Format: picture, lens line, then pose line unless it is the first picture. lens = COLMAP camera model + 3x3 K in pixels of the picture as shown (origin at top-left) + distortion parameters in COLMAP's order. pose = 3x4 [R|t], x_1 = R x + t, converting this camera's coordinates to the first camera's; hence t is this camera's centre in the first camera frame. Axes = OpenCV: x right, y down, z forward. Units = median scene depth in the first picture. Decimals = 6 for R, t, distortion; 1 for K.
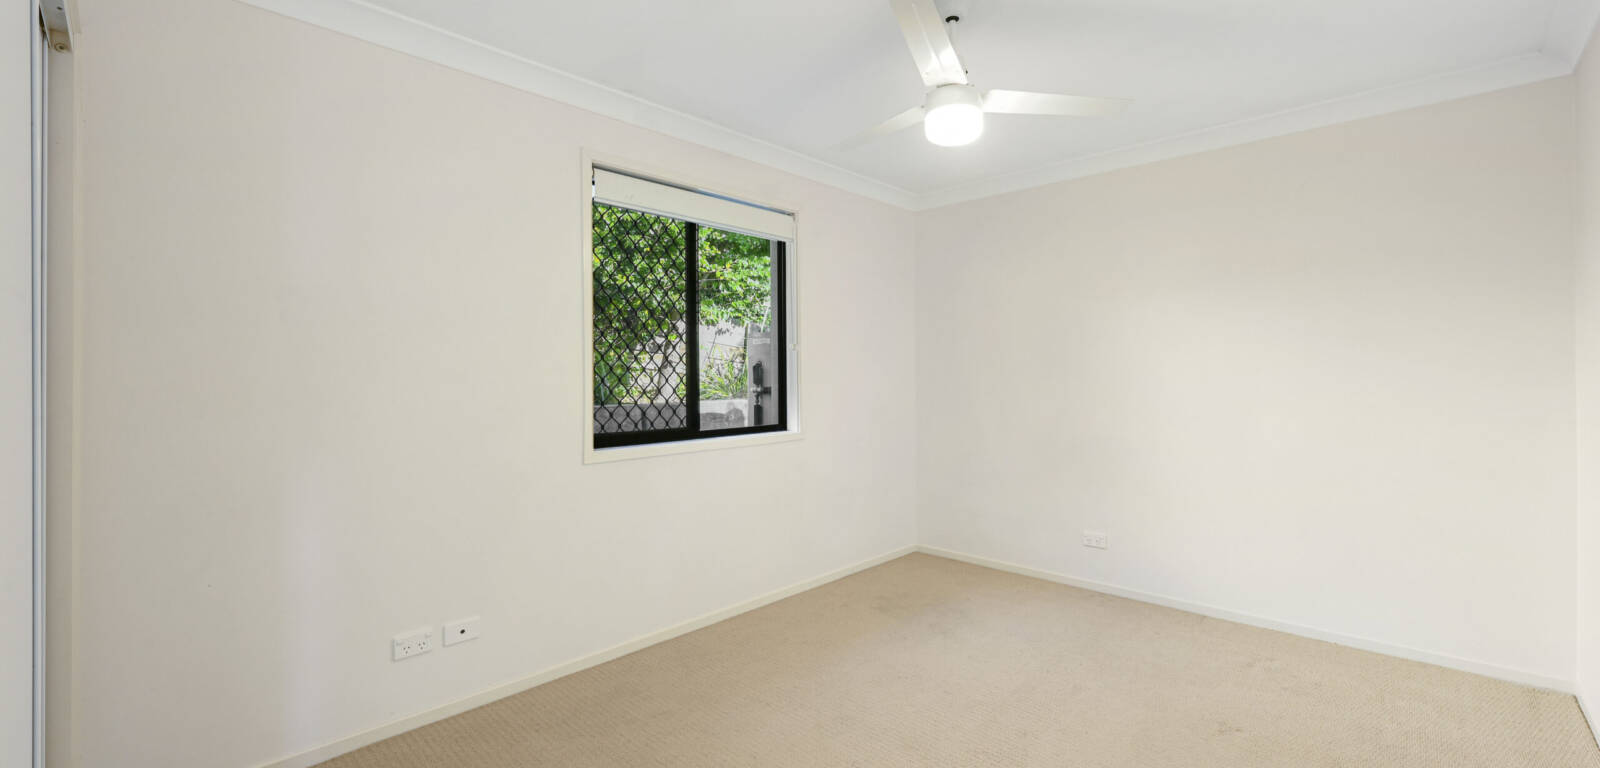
lens RADIAL K [[650.6, 0, 803.4], [0, 650.6, 375.6], [0, 0, 1]] dist [0.000483, -0.000027]
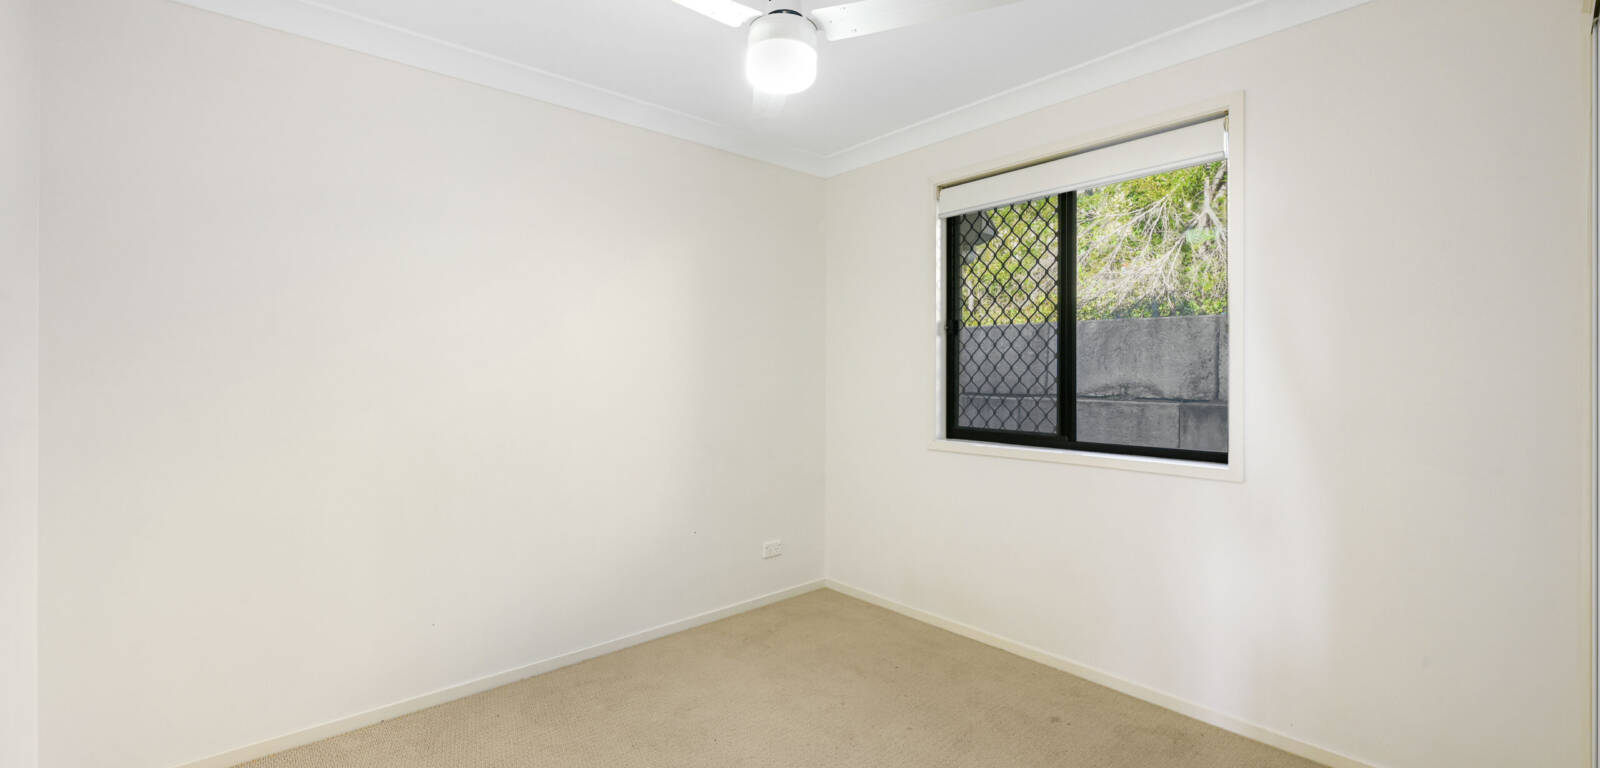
lens RADIAL K [[650.6, 0, 803.4], [0, 650.6, 375.6], [0, 0, 1]] dist [0.000483, -0.000027]
pose [[-0.096646, 0.005507, -0.995304, 0.737385], [-0.007221, 0.999954, 0.006234, -0.001177], [0.995293, 0.007789, -0.096602, 0.777337]]
